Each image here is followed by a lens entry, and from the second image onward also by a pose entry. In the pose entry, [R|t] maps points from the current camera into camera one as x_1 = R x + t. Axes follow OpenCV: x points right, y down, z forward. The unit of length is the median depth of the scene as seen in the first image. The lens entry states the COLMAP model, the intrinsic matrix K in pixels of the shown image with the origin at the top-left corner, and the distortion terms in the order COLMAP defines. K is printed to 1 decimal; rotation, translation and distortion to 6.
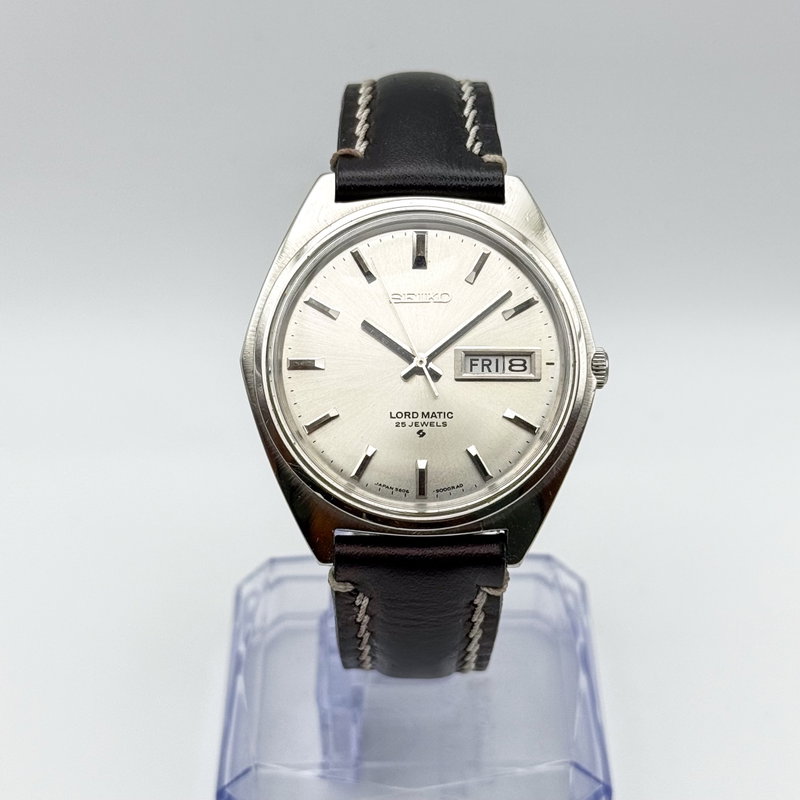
lens RADIAL K [[1995.2, 0, 358.2], [0, 1995.2, 401.0], [0, 0, 1]] dist [0.080542, 0.130804]
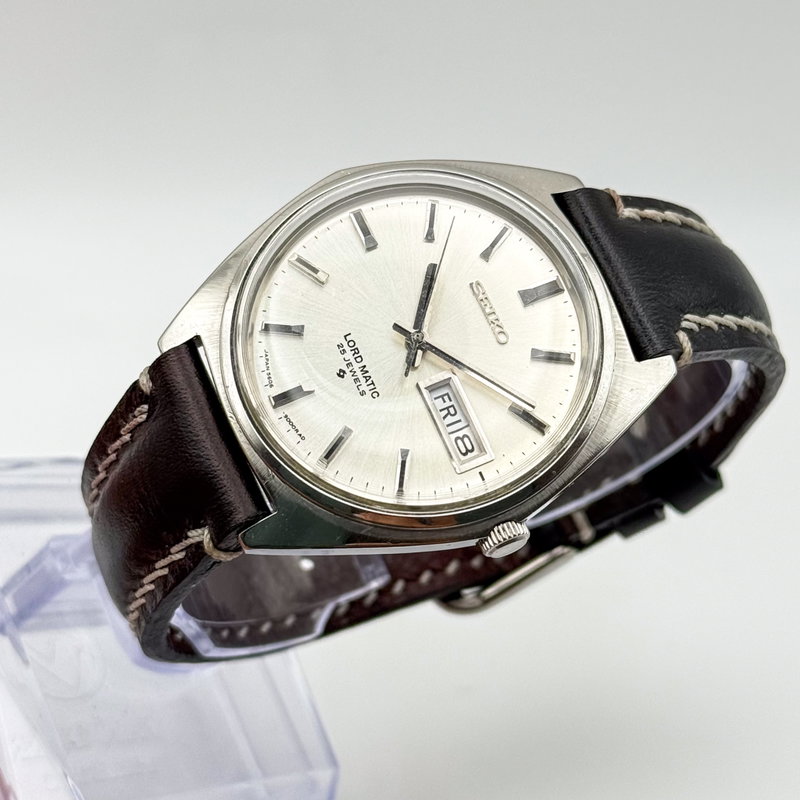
lens RADIAL K [[2191.6, 0, 400.0], [0, 2191.6, 400.0], [0, 0, 1]] dist [0.061981, 1.236251]
pose [[0.401976, 0.851840, -0.335834, 0.359474], [-0.909929, 0.412564, -0.042673, 0.037667], [0.102202, 0.322739, 0.940954, 0.134034]]
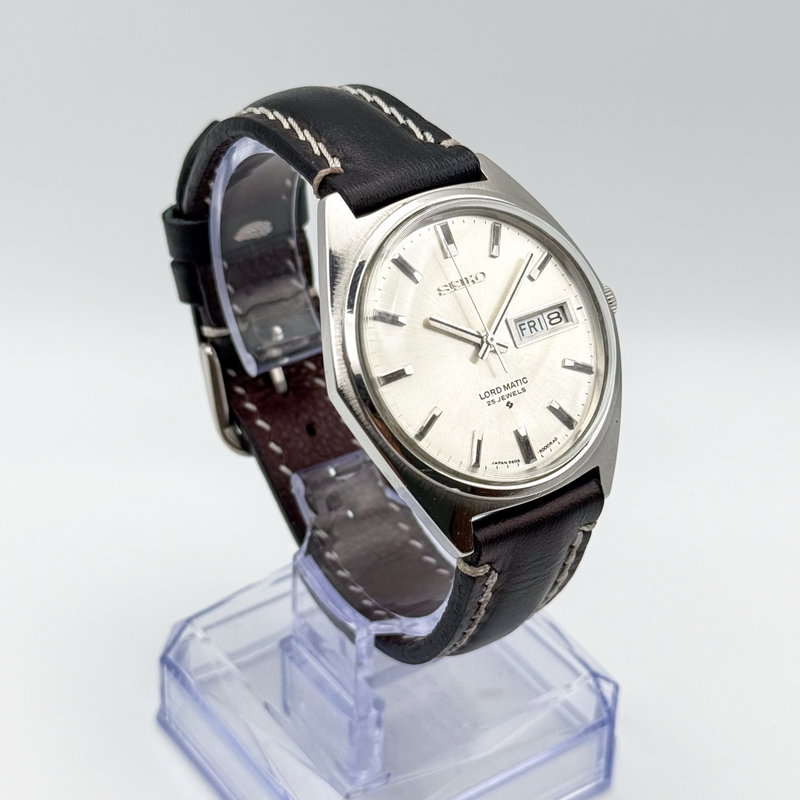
lens RADIAL K [[1995.2, 0, 358.2], [0, 1995.2, 401.0], [0, 0, 1]] dist [0.080542, 0.130804]
pose [[0.823984, -0.297391, 0.482296, -0.534950], [0.306510, 0.949844, 0.062028, -0.074413], [-0.476553, 0.096719, 0.873809, 0.121547]]
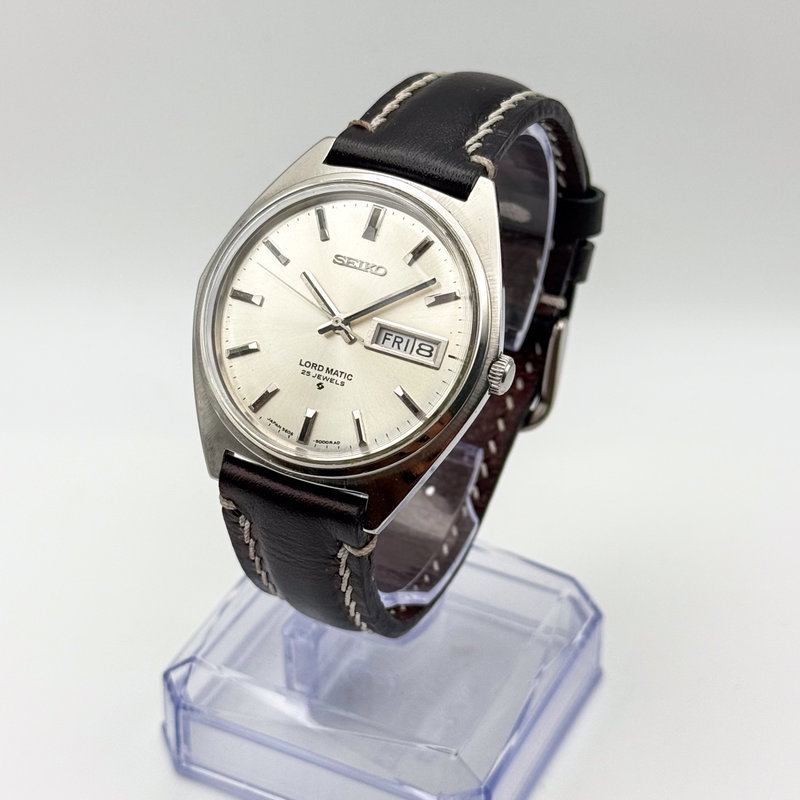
lens RADIAL K [[1995.2, 0, 358.2], [0, 1995.2, 401.0], [0, 0, 1]] dist [0.080542, 0.130804]
pose [[0.892893, 0.275100, -0.356458, 0.431814], [-0.280559, 0.959107, 0.037425, -0.021799], [0.352177, 0.066591, 0.933561, 0.005344]]
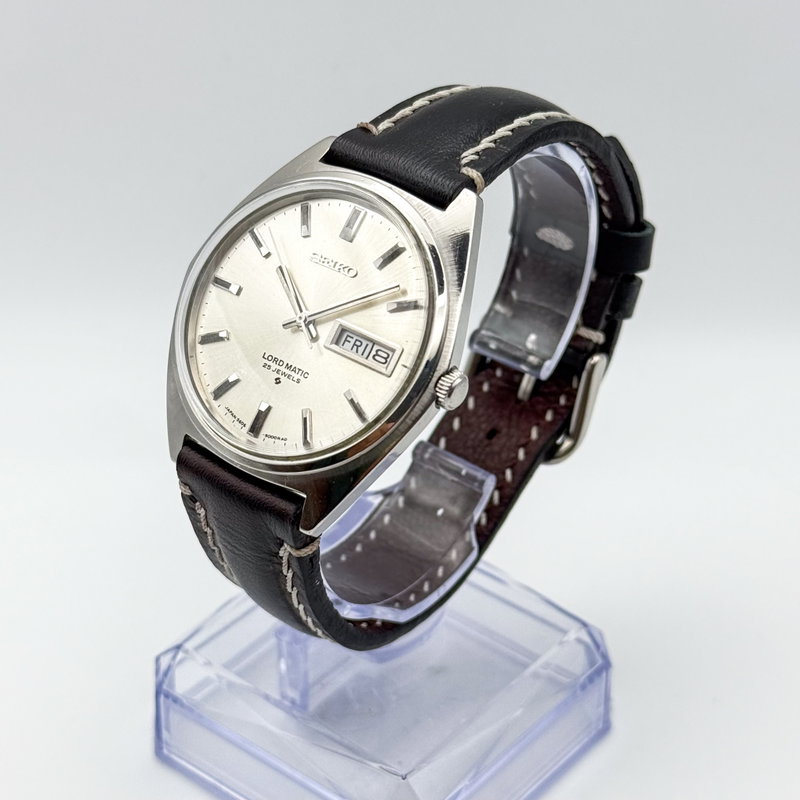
lens RADIAL K [[1995.2, 0, 358.2], [0, 1995.2, 401.0], [0, 0, 1]] dist [0.080542, 0.130804]
pose [[0.772737, 0.366454, -0.518256, 0.617373], [-0.385268, 0.919682, 0.075852, -0.070822], [0.504427, 0.141054, 0.851855, 0.113655]]
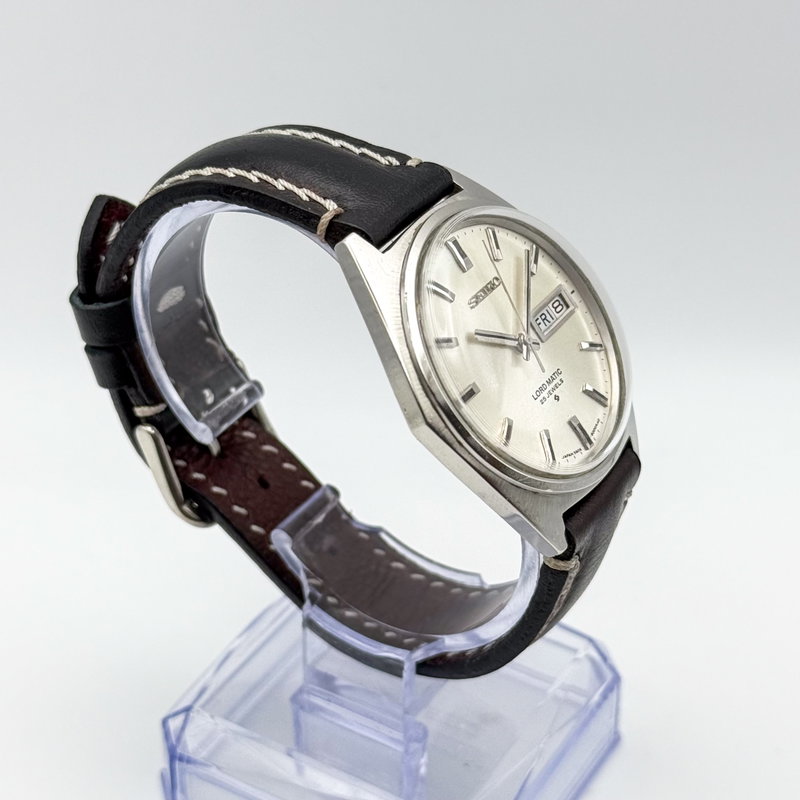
lens RADIAL K [[1995.2, 0, 358.2], [0, 1995.2, 401.0], [0, 0, 1]] dist [0.080542, 0.130804]
pose [[0.521245, -0.467974, 0.713656, -0.780134], [0.494064, 0.847328, 0.194770, -0.240737], [-0.695848, 0.251069, 0.672874, 0.354315]]
